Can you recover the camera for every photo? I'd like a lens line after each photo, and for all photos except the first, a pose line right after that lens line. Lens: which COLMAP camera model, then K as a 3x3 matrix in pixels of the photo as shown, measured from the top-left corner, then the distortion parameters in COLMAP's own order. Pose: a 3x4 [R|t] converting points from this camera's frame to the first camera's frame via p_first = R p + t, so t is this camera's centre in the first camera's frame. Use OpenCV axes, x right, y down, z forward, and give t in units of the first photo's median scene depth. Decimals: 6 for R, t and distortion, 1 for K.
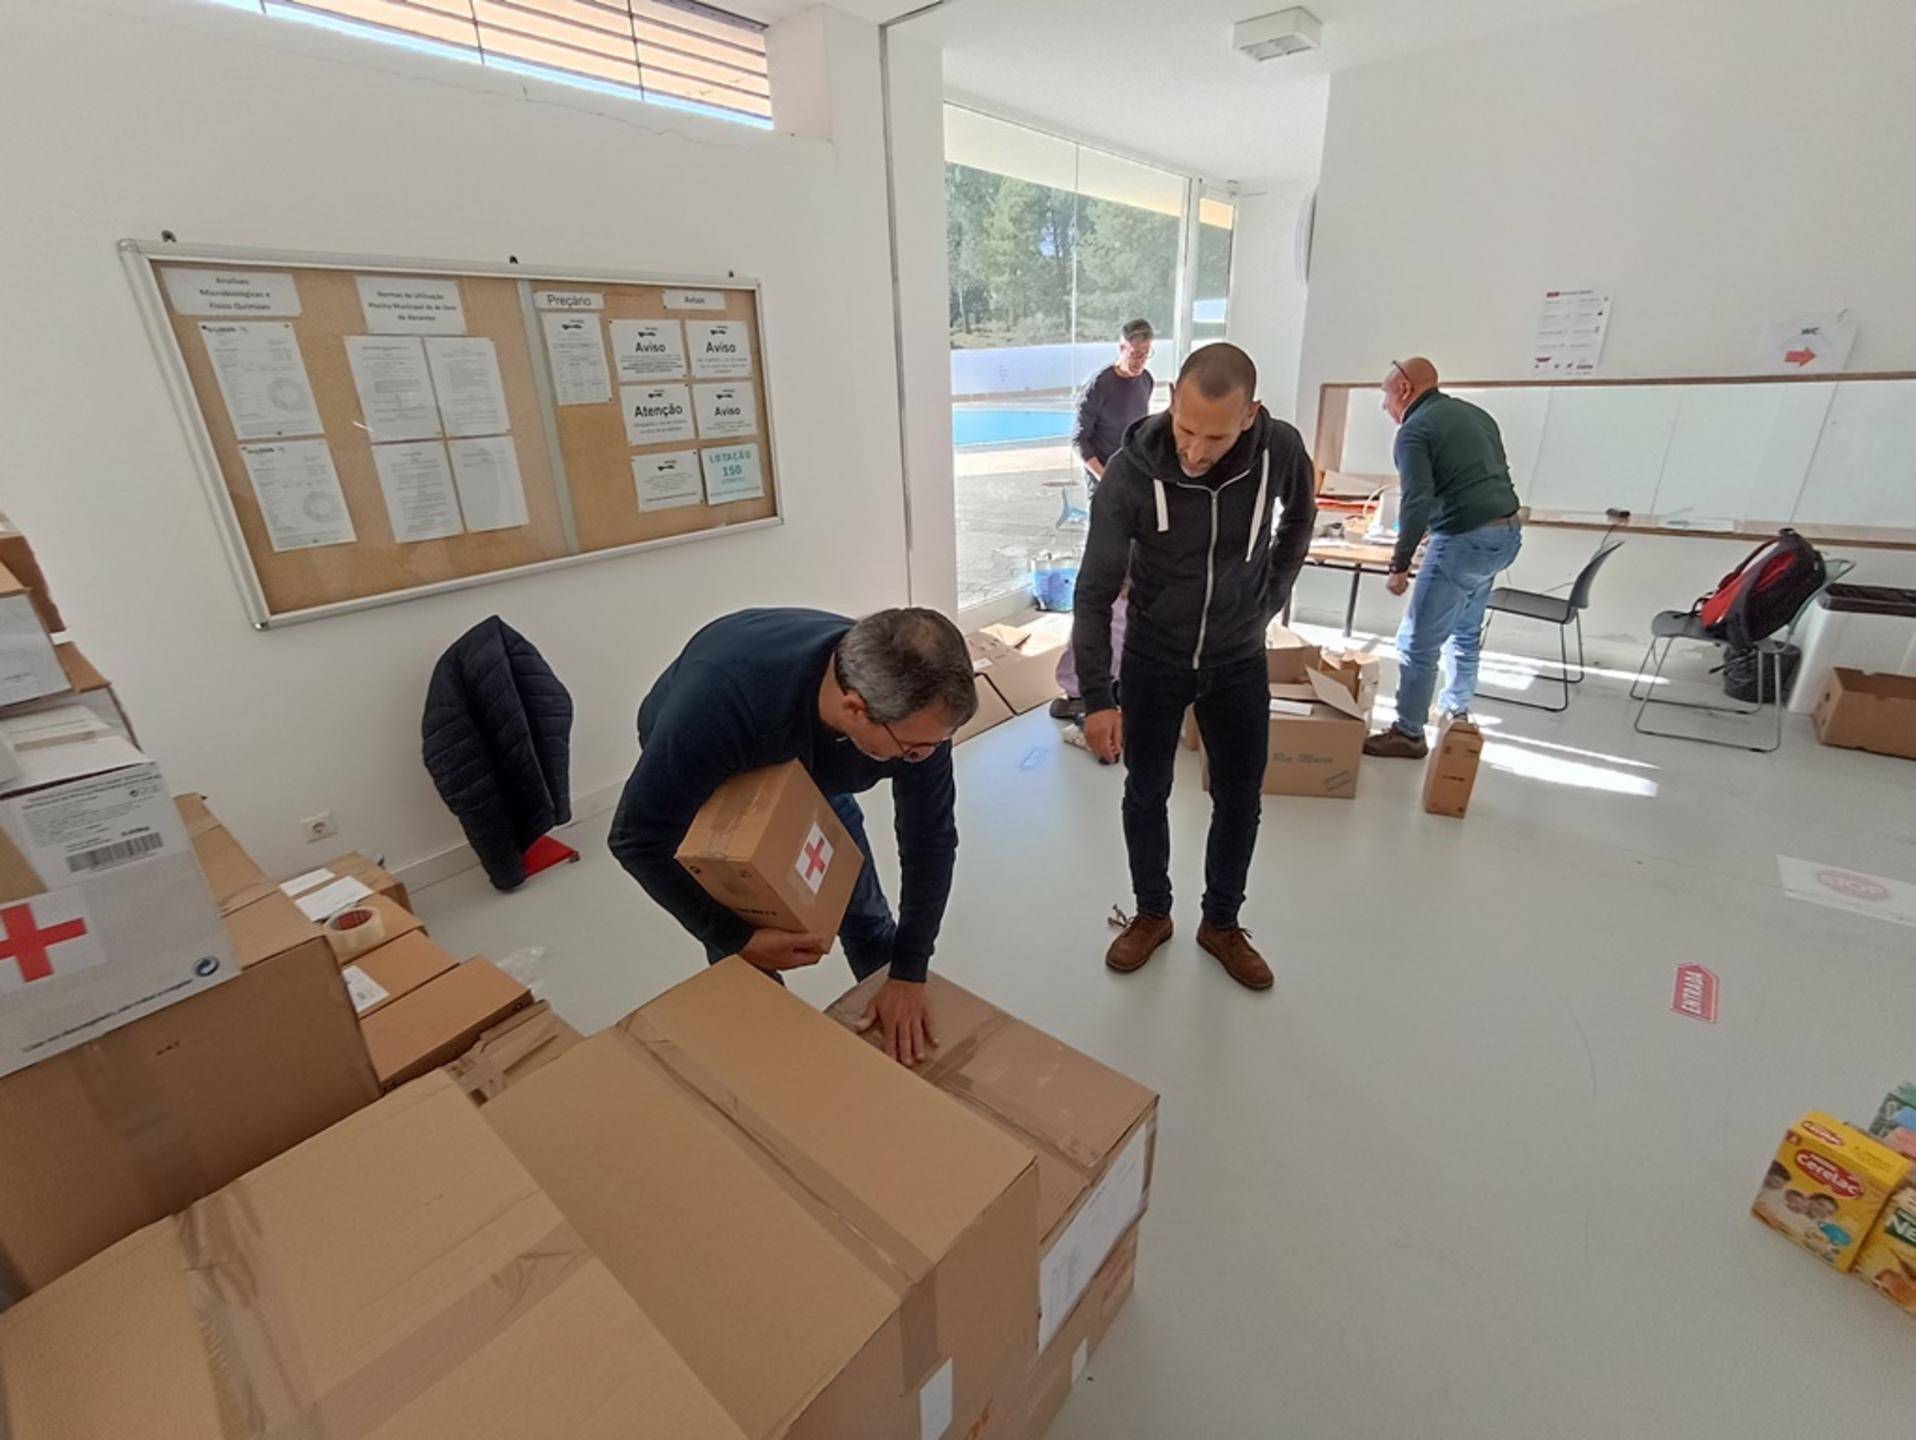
lens RADIAL K [[857.3, 0, 958.0], [0, 857.3, 720.0], [0, 0, 1]] dist [-0.033152, 0.020417]
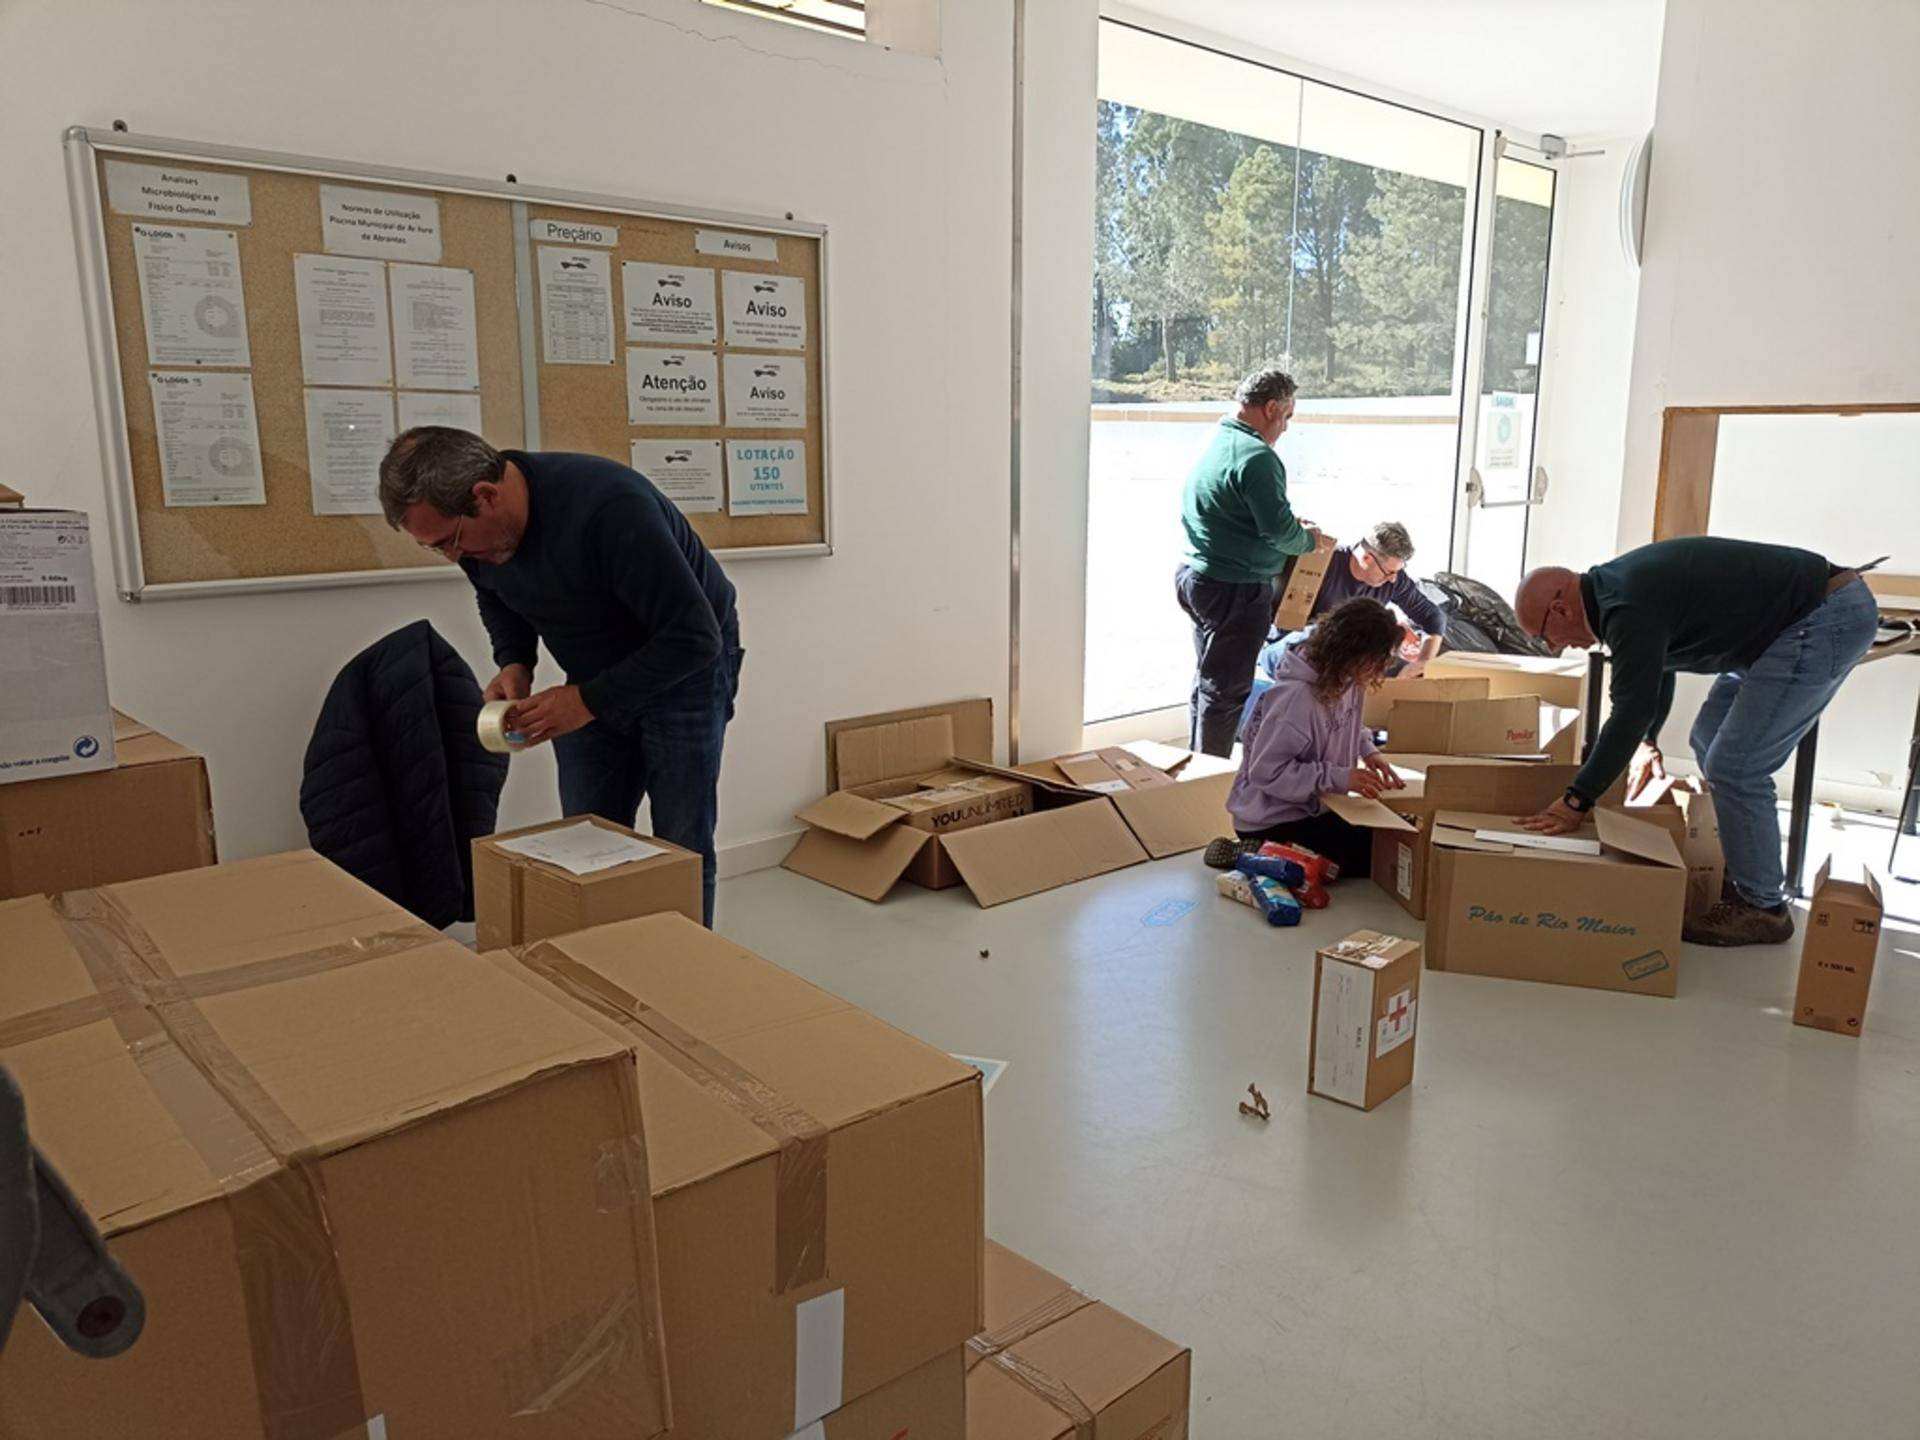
lens RADIAL K [[1398.4, 0, 973.9], [0, 1398.4, 719.7], [0, 0, 1]] dist [0.026523, -0.000120]
pose [[0.991452, 0.056965, -0.117381, 0.066694], [-0.077919, 0.980115, -0.182492, 0.126106], [0.104651, 0.190078, 0.976175, -0.108972]]
